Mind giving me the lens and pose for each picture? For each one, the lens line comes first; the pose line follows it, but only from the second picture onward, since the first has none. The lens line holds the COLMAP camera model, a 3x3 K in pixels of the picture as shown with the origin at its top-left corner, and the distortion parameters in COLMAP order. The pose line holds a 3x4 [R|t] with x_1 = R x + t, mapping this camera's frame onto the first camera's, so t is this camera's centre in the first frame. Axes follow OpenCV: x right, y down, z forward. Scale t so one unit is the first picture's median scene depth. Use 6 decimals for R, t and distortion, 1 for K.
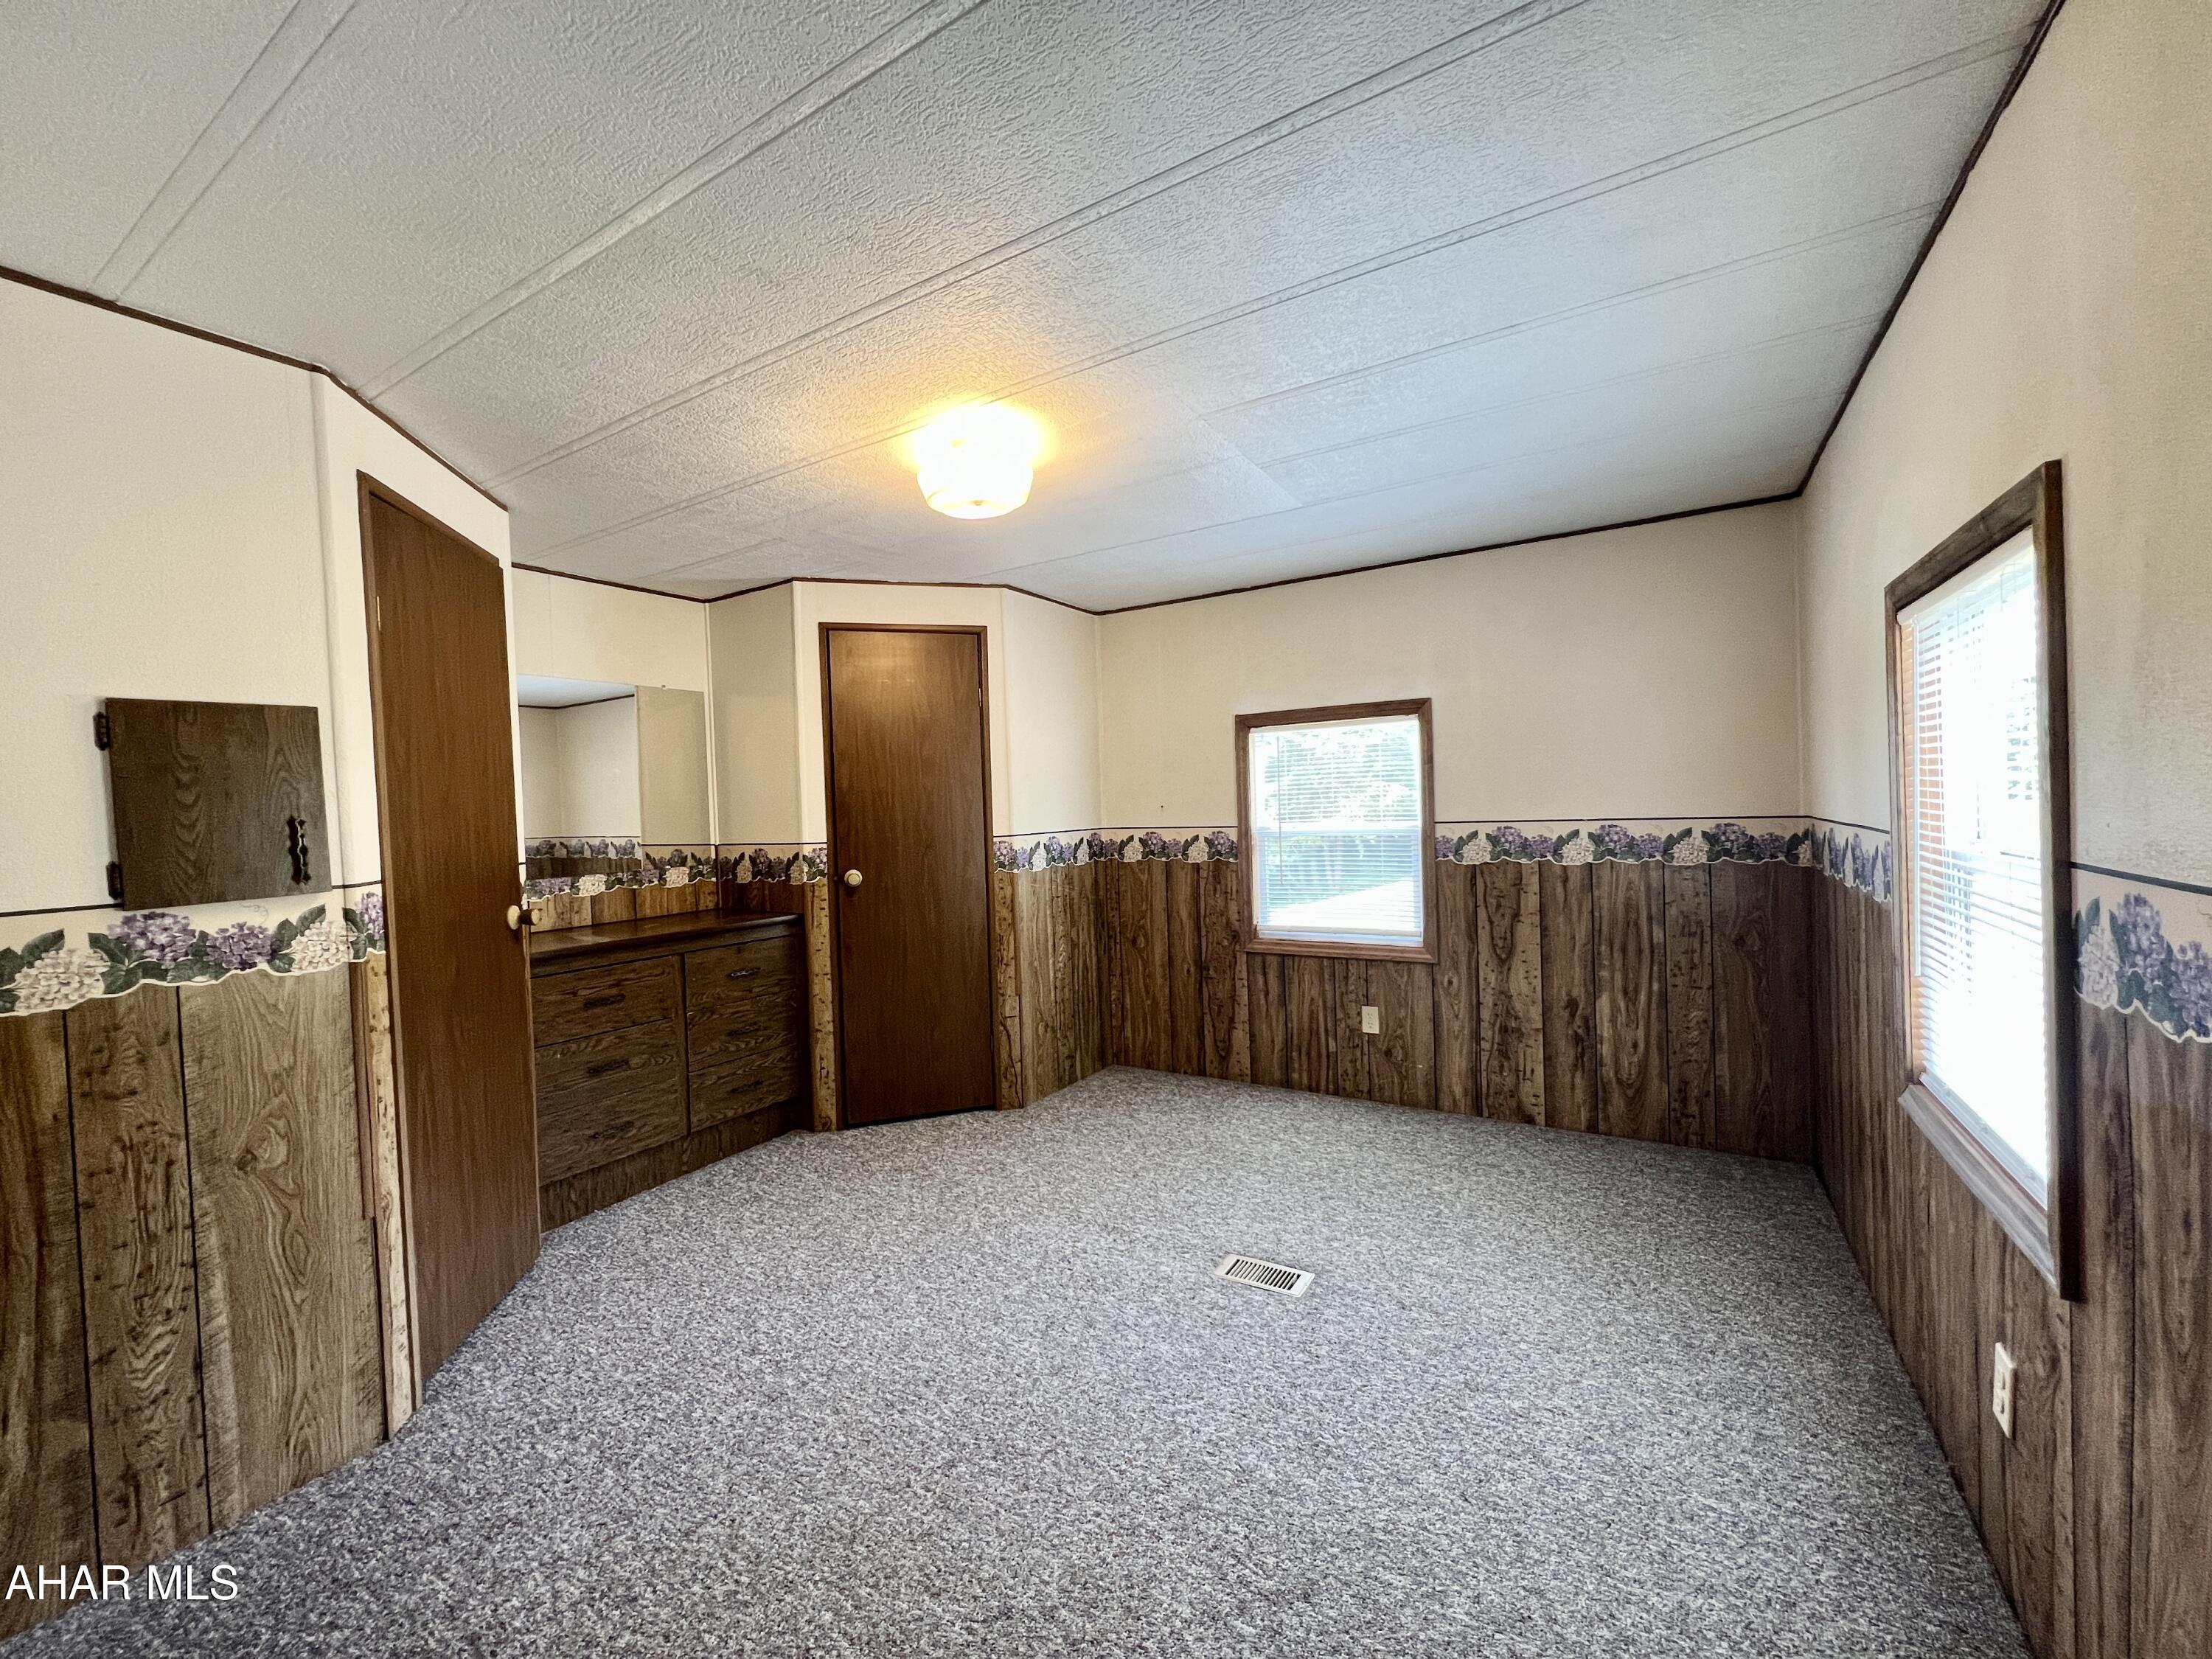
lens RADIAL K [[885.0, 0, 1097.1], [0, 885.0, 826.7], [0, 0, 1]] dist [-0.001213, 0.000201]
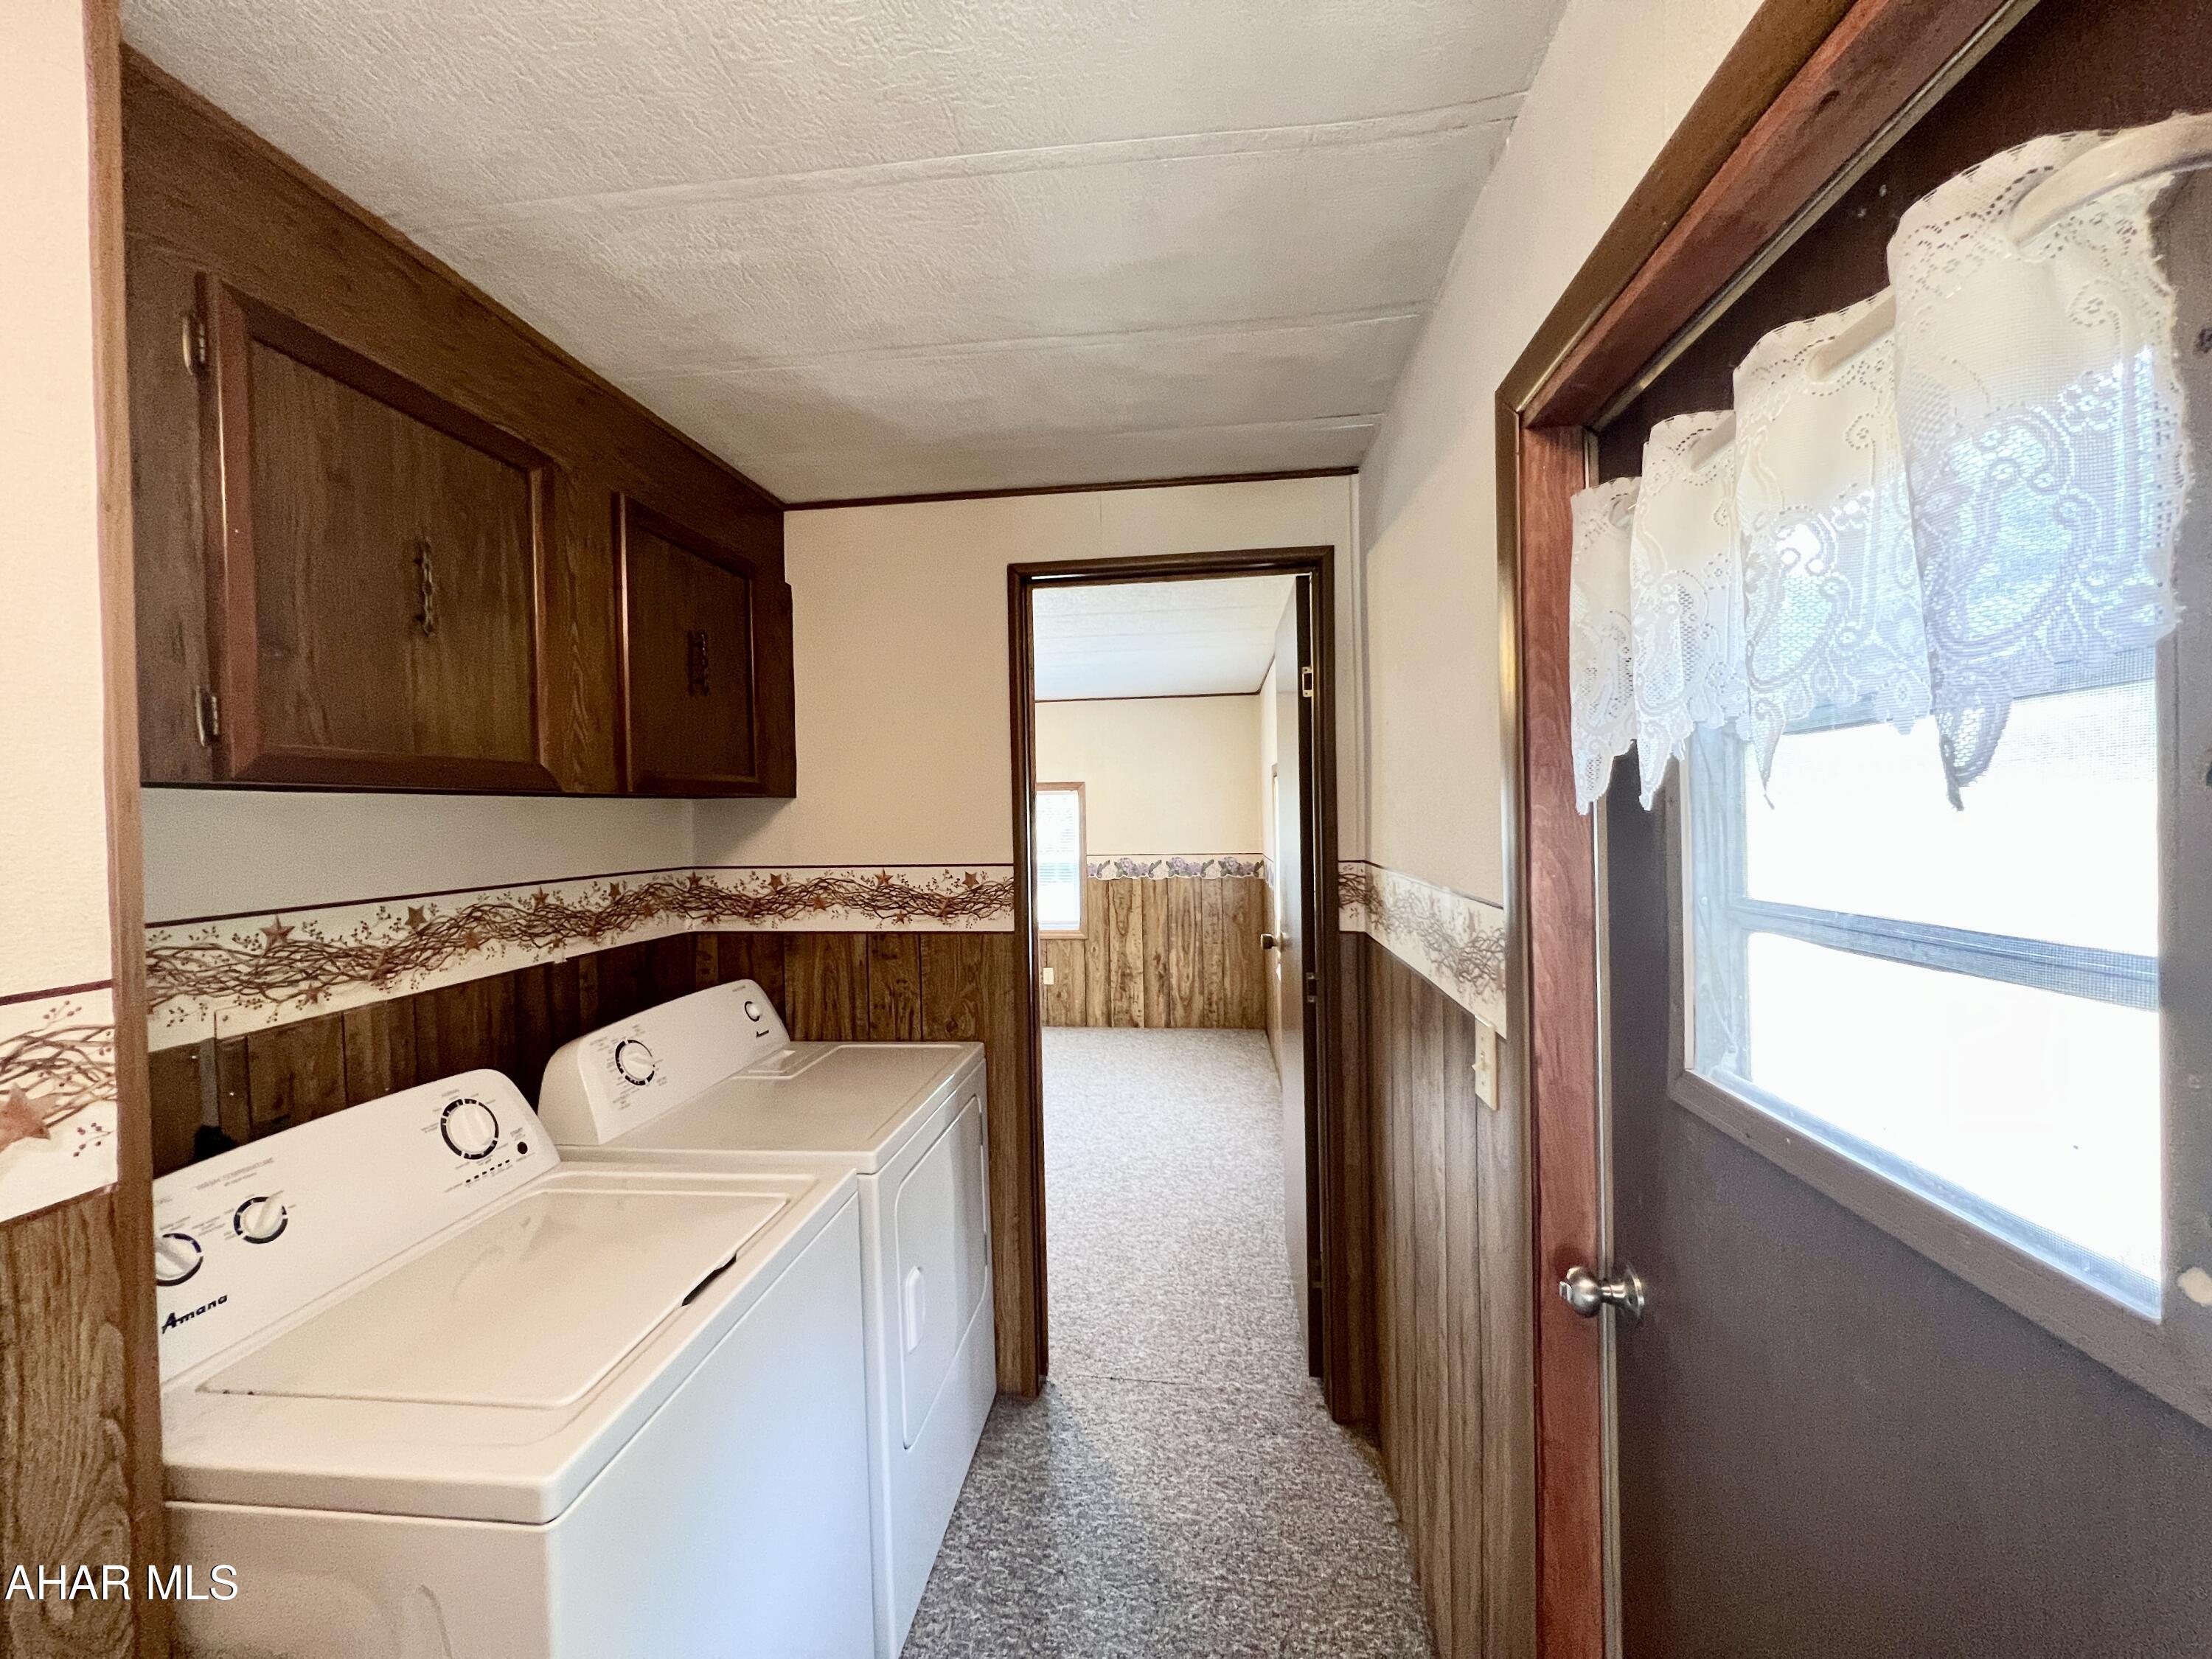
lens RADIAL K [[885.0, 0, 1109.5], [0, 885.0, 827.4], [0, 0, 1]] dist [-0.001213, 0.000201]
pose [[0.901852, 0.017623, 0.431686, -0.327275], [-0.004763, 0.999513, -0.030854, -0.006493], [-0.432020, 0.025770, 0.901496, -0.576124]]
